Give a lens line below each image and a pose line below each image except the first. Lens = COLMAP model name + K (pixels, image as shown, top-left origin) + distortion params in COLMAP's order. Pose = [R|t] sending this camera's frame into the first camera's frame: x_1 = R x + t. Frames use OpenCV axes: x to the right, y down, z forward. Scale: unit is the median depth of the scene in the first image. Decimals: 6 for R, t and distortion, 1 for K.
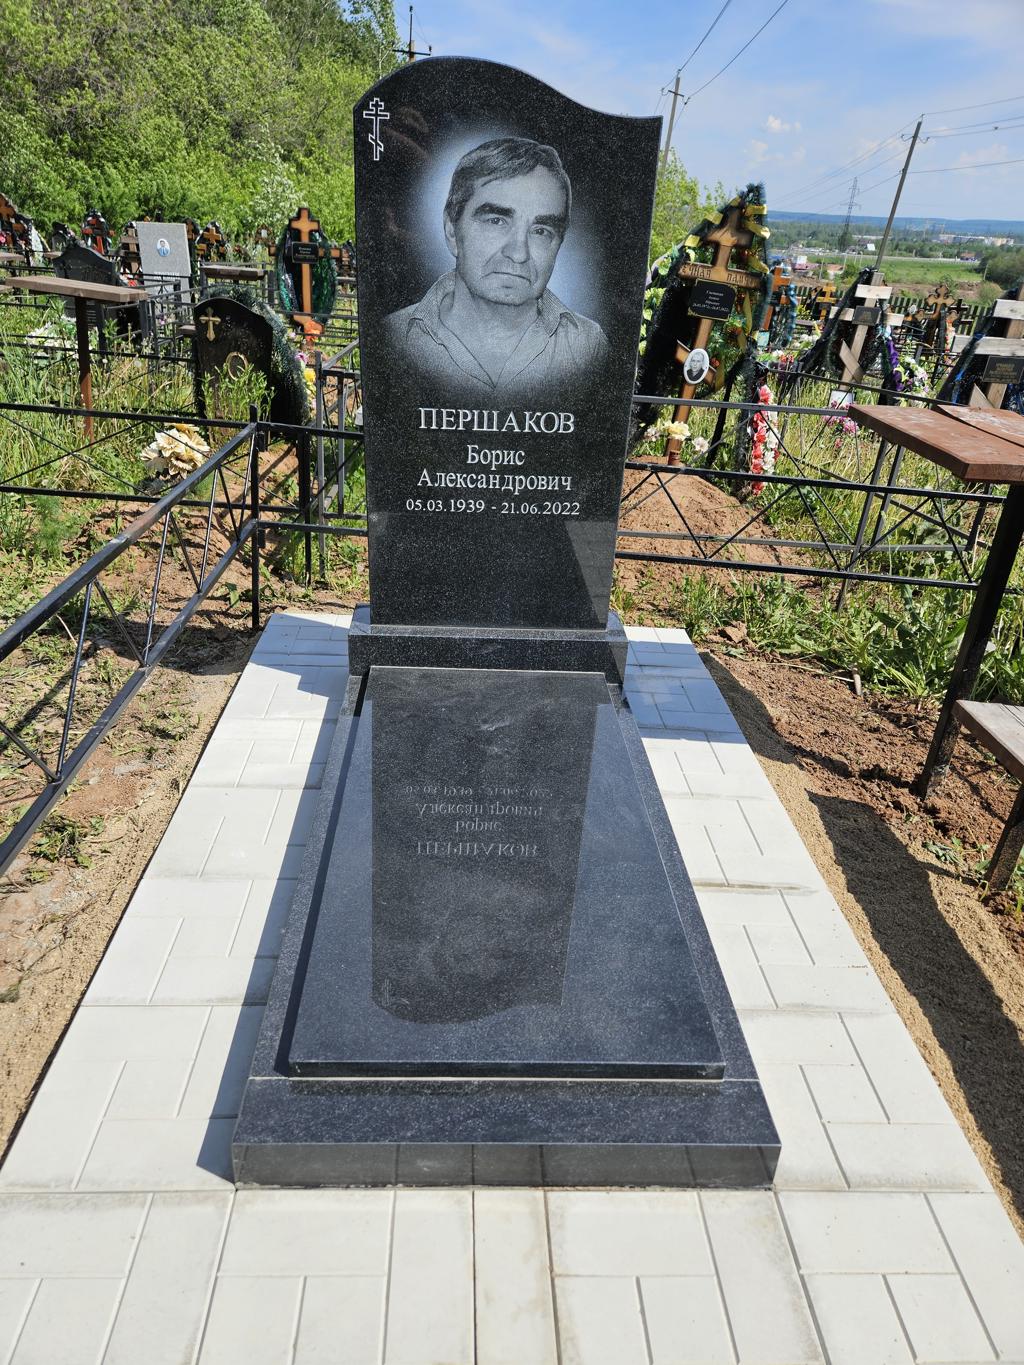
lens RADIAL K [[910.4, 0, 457.4], [0, 910.4, 621.1], [0, 0, 1]] dist [0.060984, -0.073896]
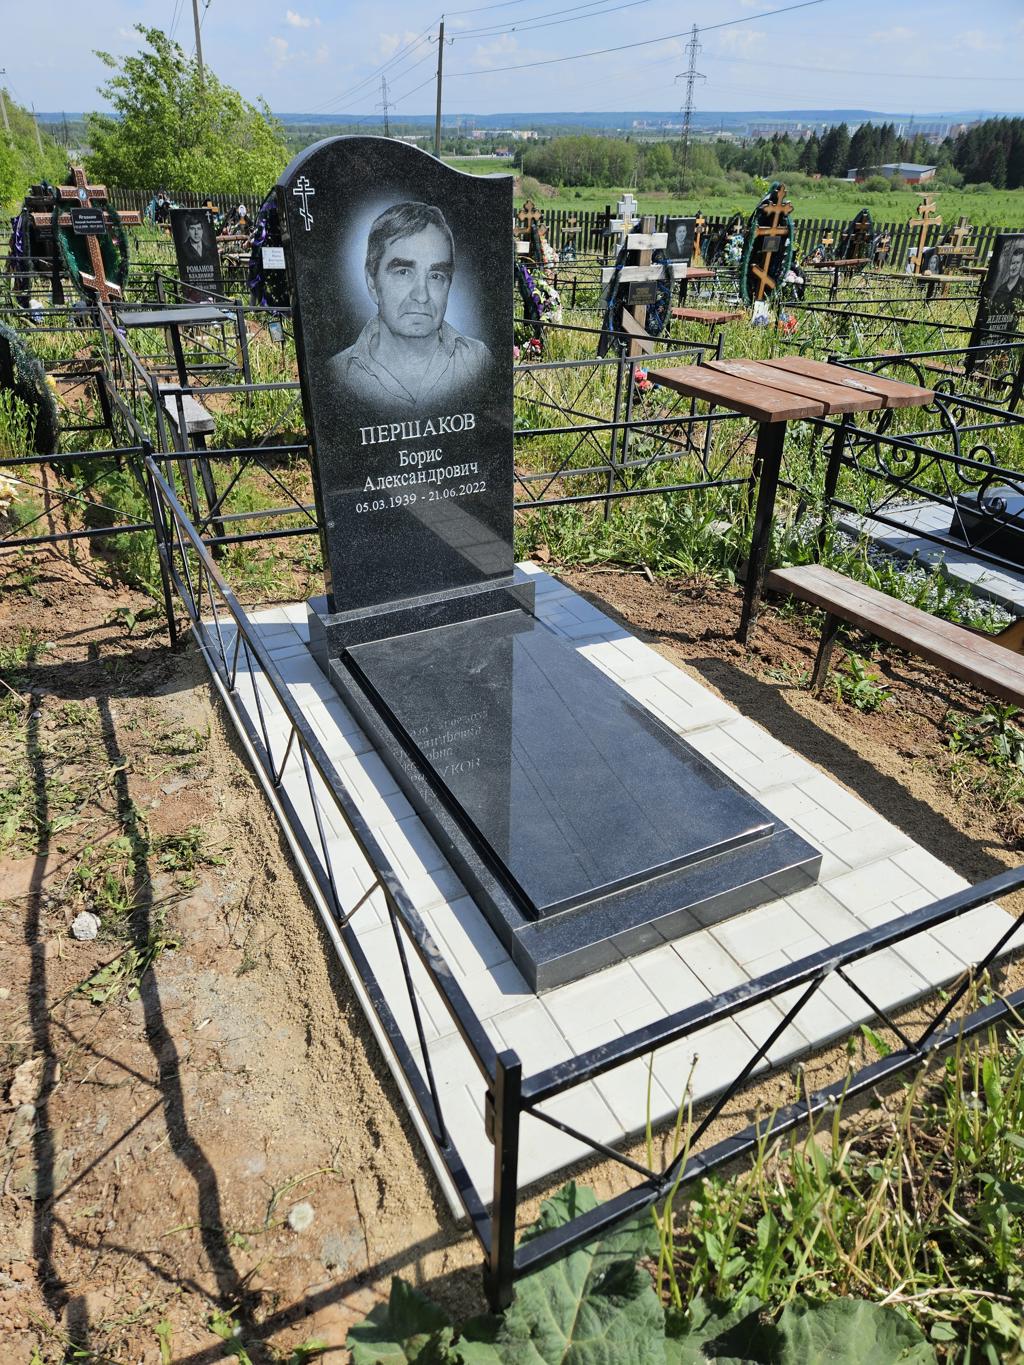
lens RADIAL K [[910.4, 0, 457.4], [0, 910.4, 621.1], [0, 0, 1]] dist [0.060984, -0.073896]
pose [[0.915783, -0.231376, 0.328340, -0.359319], [0.209011, 0.972540, 0.102373, -0.079225], [-0.343011, -0.025125, 0.938995, -0.171071]]
